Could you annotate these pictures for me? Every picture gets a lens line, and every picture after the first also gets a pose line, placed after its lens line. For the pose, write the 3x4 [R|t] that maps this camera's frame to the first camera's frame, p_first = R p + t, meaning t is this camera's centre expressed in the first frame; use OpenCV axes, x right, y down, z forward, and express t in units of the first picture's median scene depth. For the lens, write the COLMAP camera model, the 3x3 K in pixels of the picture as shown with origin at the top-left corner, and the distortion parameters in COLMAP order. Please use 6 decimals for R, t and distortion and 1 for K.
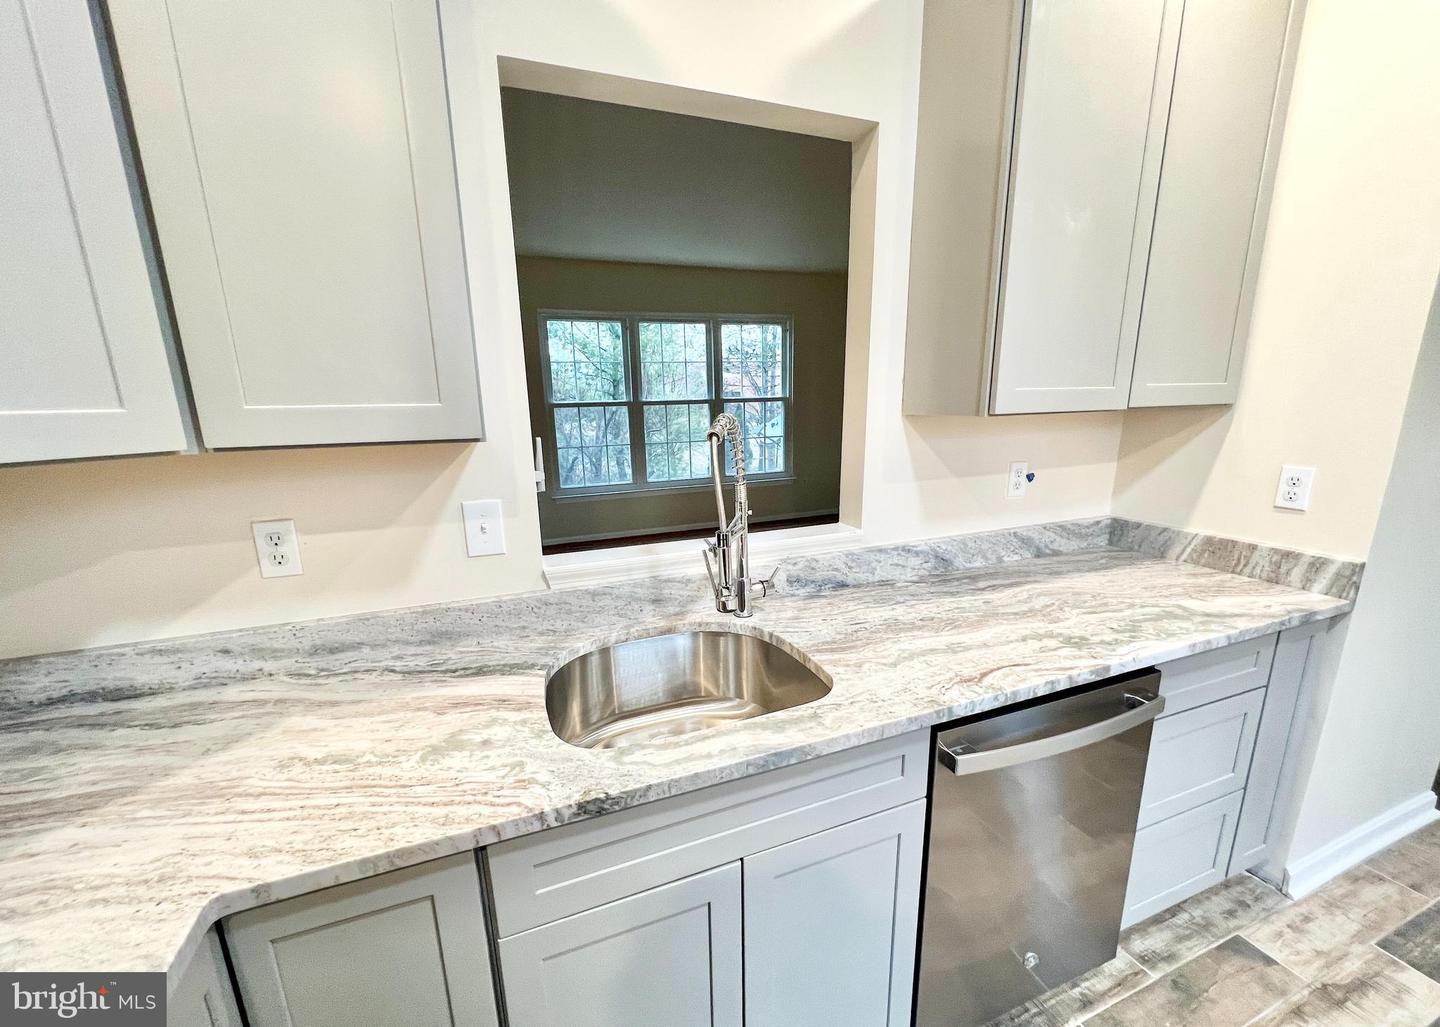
lens RADIAL K [[579.2, 0, 721.7], [0, 579.2, 533.9], [0, 0, 1]] dist [-0.000365, -0.000070]
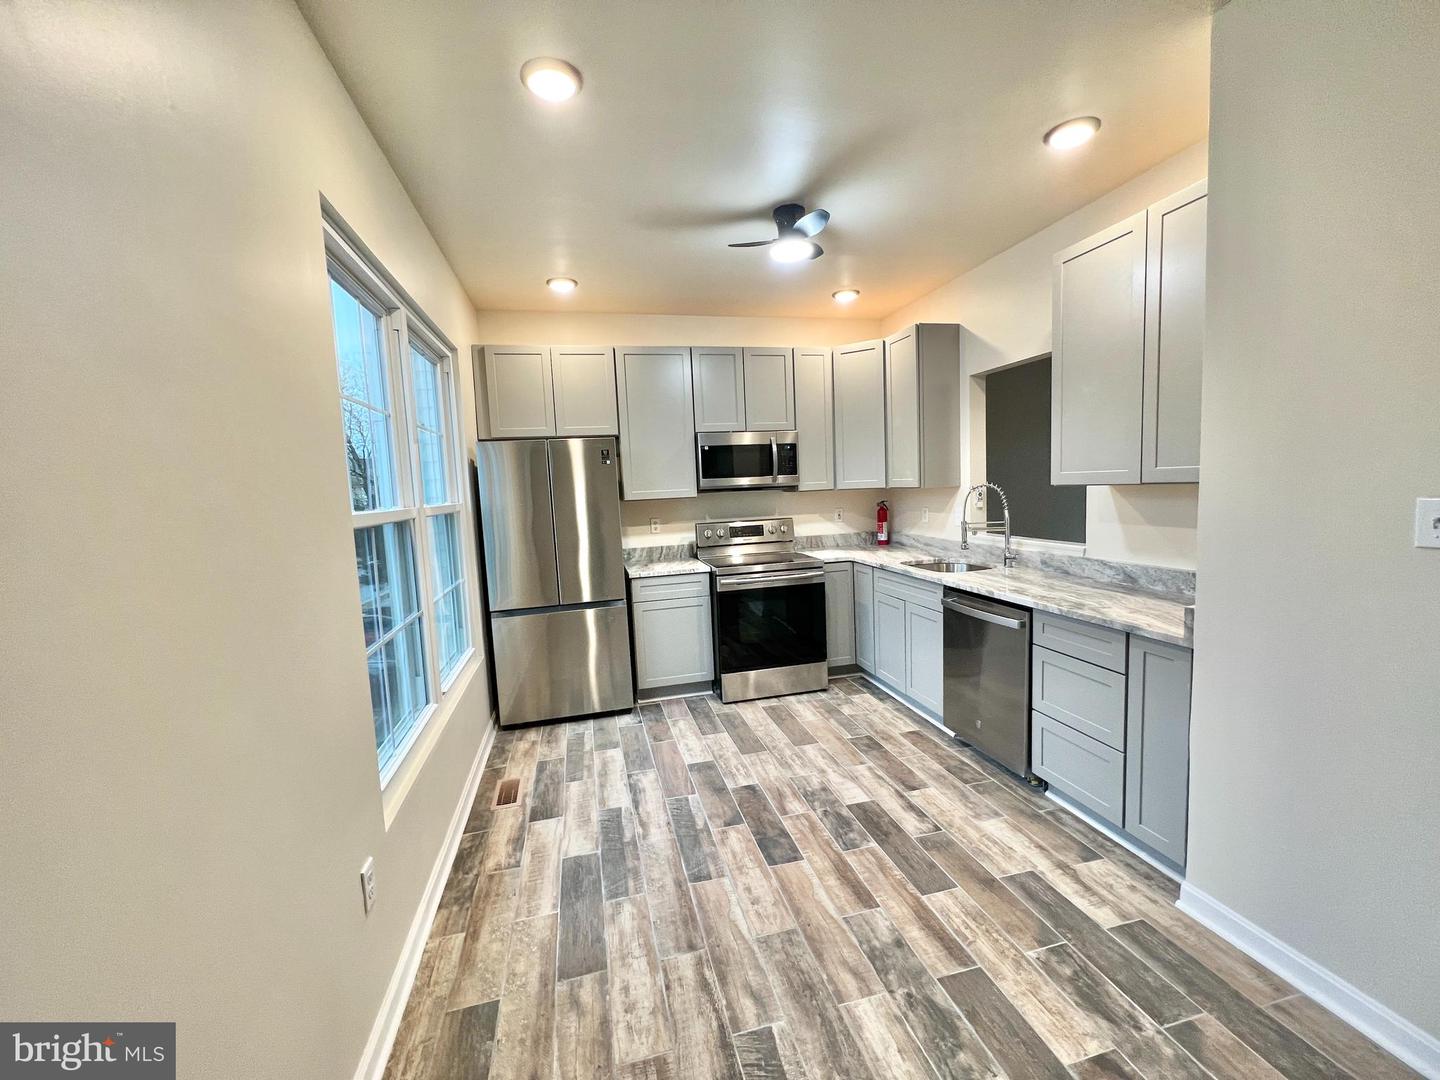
lens RADIAL K [[581.7, 0, 720.0], [0, 581.7, 540.0], [0, 0, 1]] dist [-0.000072, -0.000022]
pose [[-0.132060, 0.119723, -0.983985, 2.349958], [-0.181105, 0.973056, 0.142699, -0.085102], [0.974557, 0.197050, -0.106819, 0.100315]]
